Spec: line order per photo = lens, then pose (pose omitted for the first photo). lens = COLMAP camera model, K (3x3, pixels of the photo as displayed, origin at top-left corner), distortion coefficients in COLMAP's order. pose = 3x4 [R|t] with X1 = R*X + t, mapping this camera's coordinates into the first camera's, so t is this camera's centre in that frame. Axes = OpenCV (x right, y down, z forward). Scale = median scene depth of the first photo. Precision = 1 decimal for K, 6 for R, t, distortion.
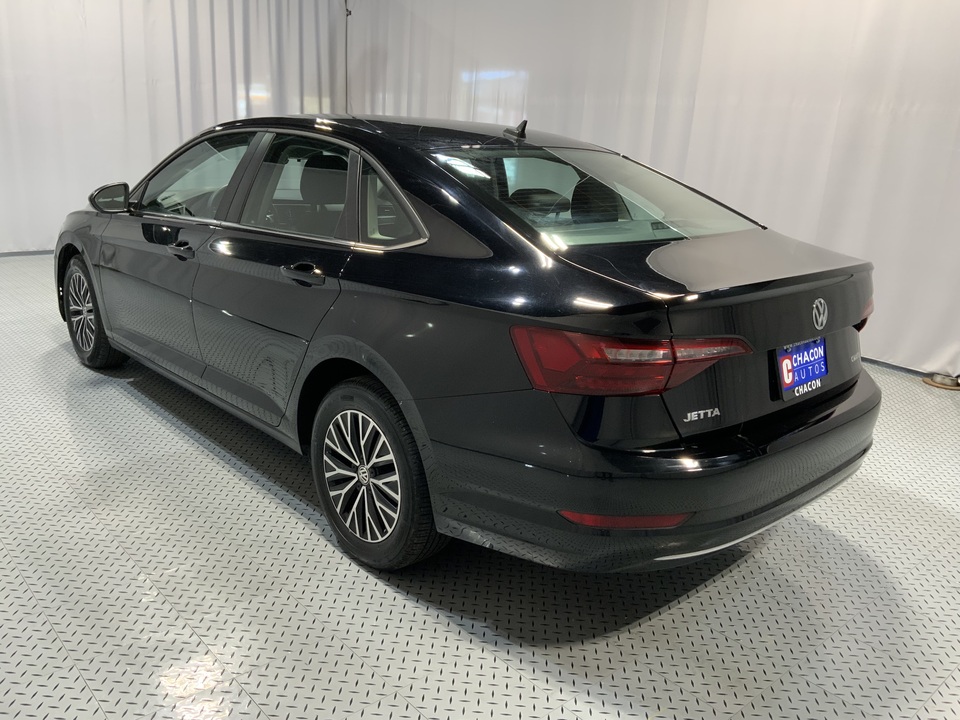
lens RADIAL K [[811.4, 0, 484.1], [0, 811.4, 365.5], [0, 0, 1]] dist [0.010734, -0.011039]
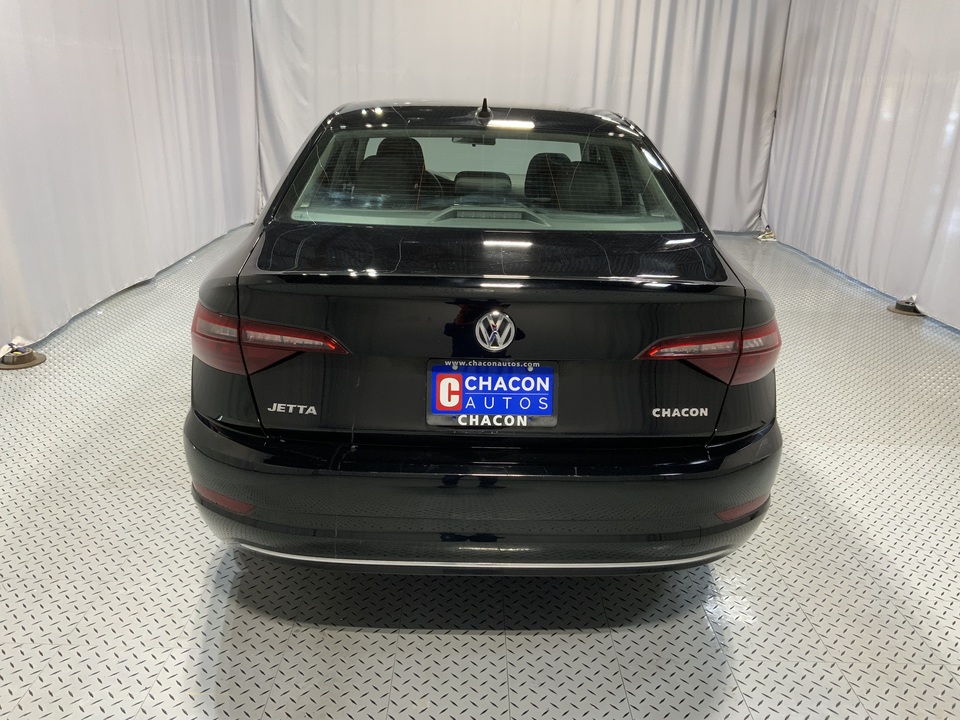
lens RADIAL K [[811.4, 0, 475.3], [0, 811.4, 359.1], [0, 0, 1]] dist [0.010734, -0.011039]
pose [[0.743863, 0.176975, -0.644474, 0.916719], [-0.179115, 0.981817, 0.062873, -0.082565], [0.643883, 0.068666, 0.762037, 0.382909]]
